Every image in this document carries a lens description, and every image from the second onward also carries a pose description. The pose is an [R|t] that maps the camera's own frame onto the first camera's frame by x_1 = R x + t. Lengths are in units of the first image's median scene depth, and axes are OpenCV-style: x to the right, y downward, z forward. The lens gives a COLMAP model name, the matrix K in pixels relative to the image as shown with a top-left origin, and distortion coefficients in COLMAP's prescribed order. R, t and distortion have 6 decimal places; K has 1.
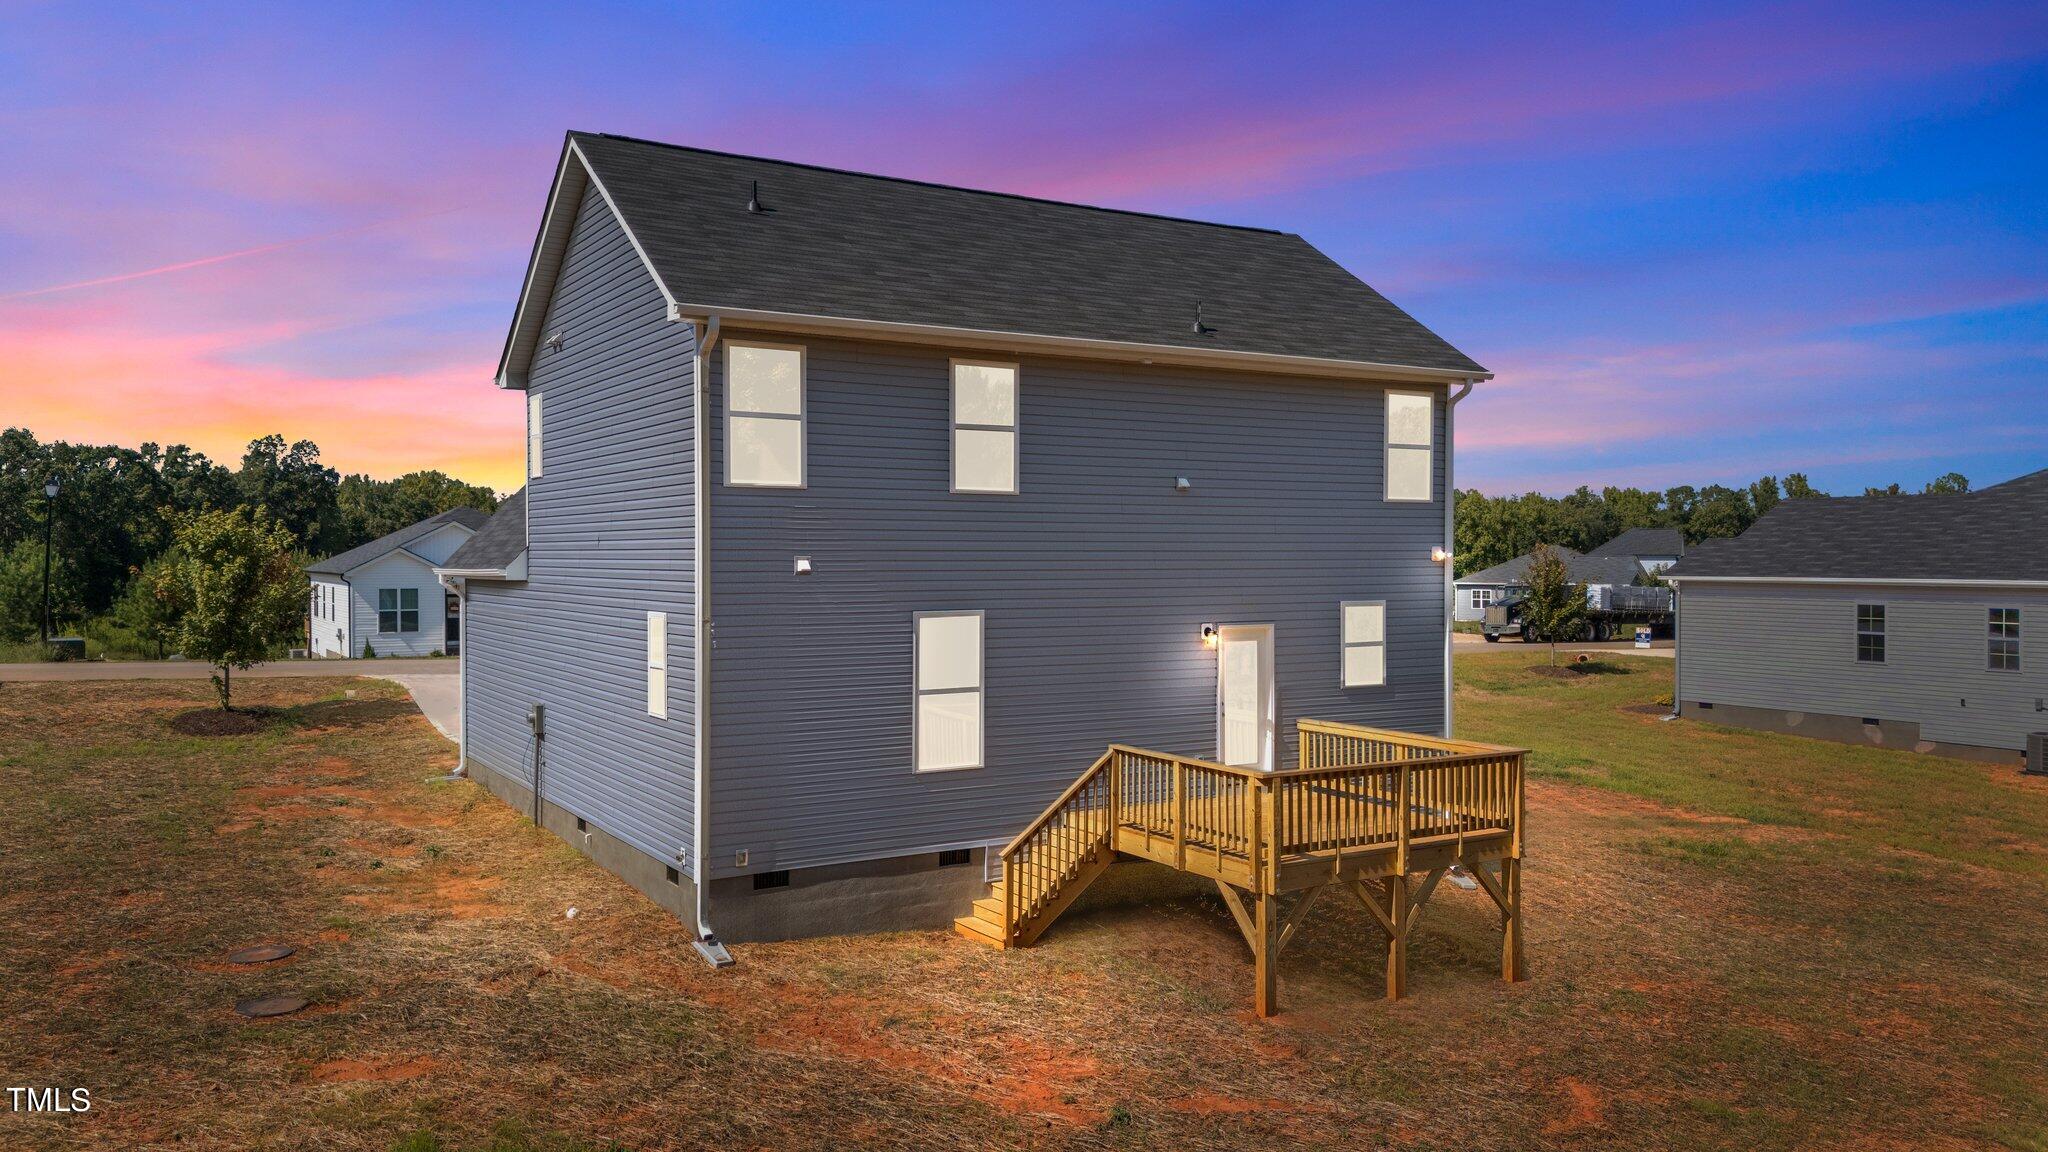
lens RADIAL K [[1558.0, 0, 1023.4], [0, 1558.0, 568.5], [0, 0, 1]] dist [0.005971, 0.003530]
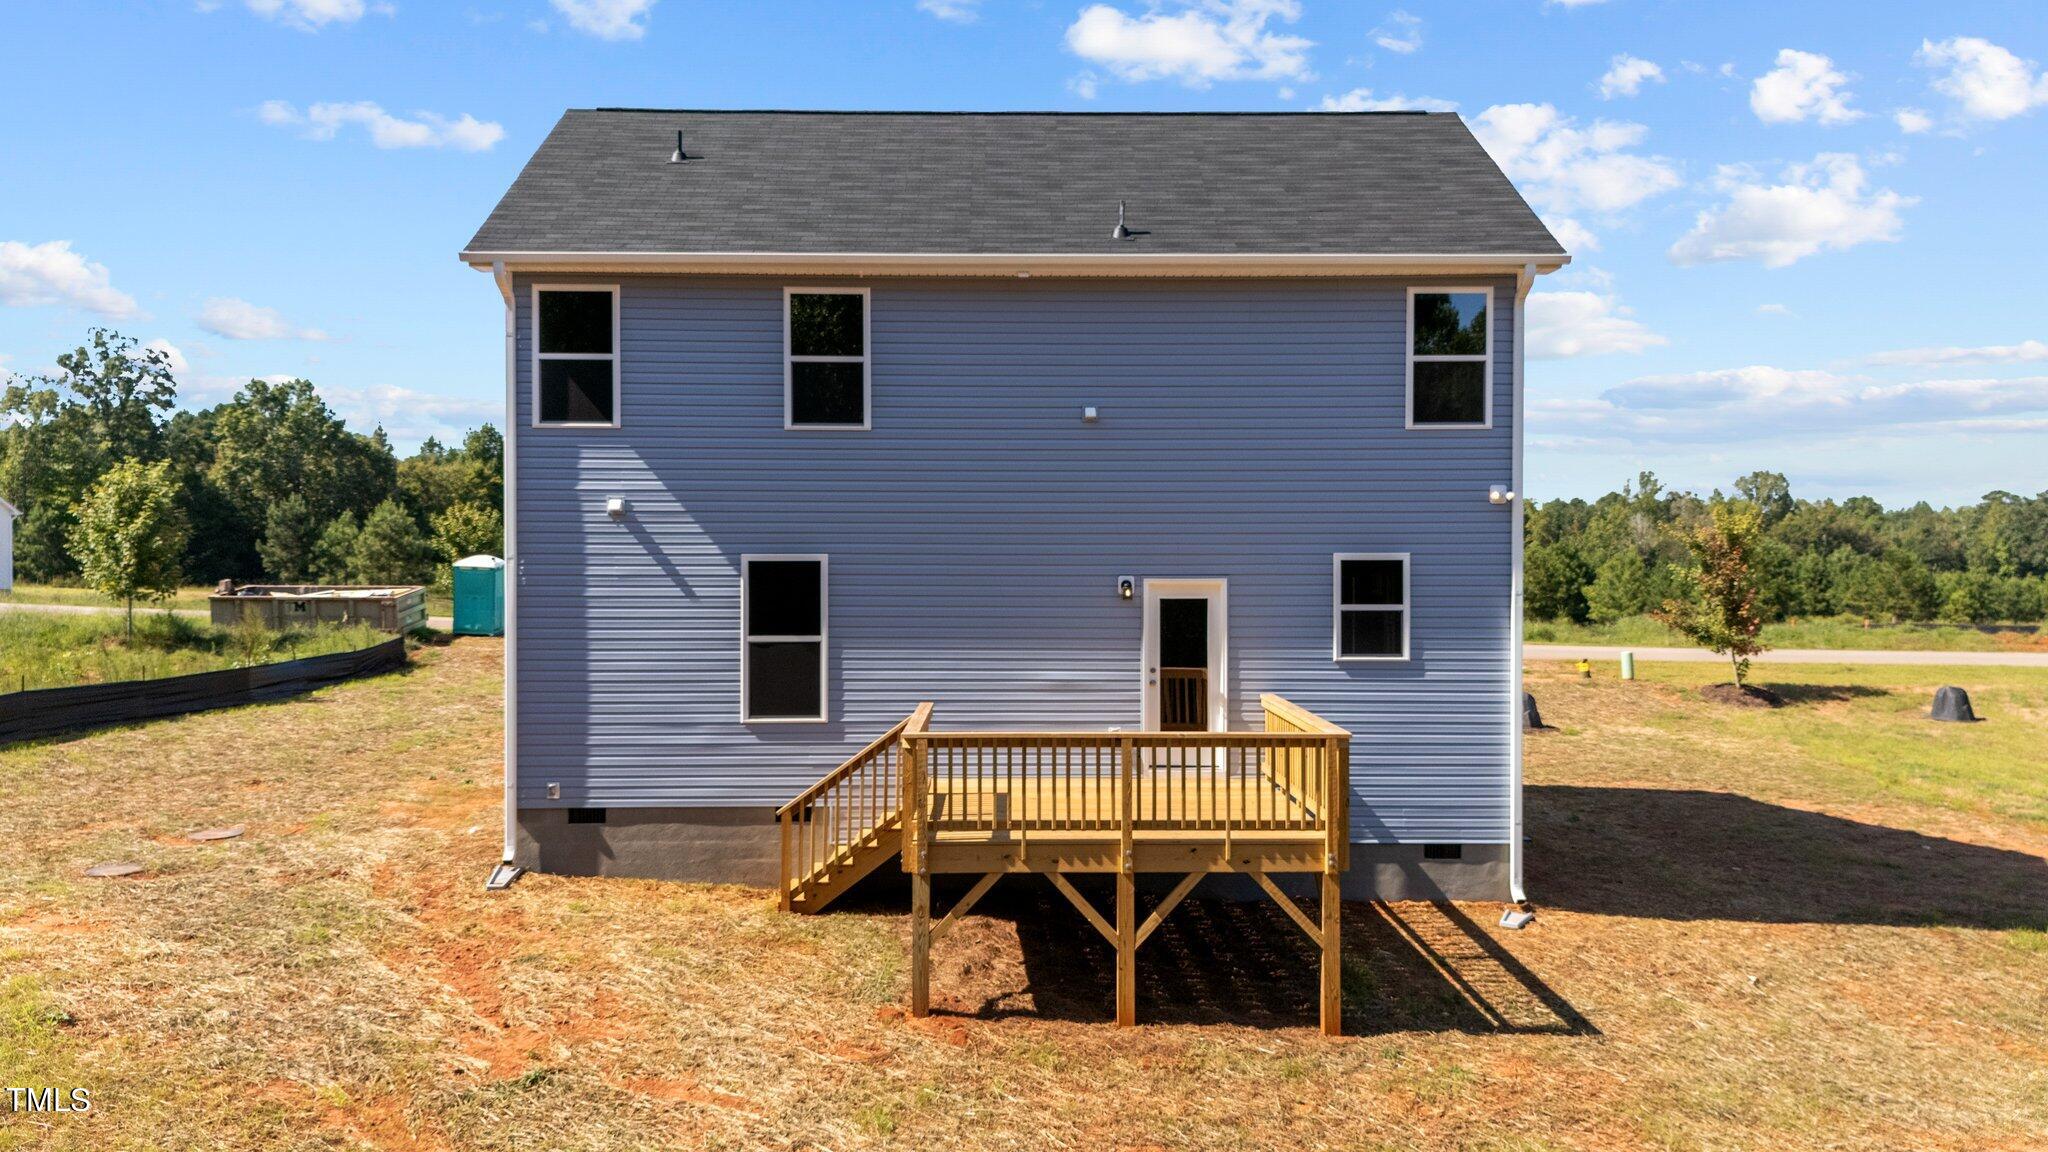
lens RADIAL K [[1558.0, 0, 1025.3], [0, 1558.0, 579.4], [0, 0, 1]] dist [0.005971, 0.003530]
pose [[0.861010, 0.008340, -0.508520, 0.566705], [-0.005667, 0.999961, 0.006805, 0.035729], [0.508557, -0.002978, 0.861023, 0.259251]]
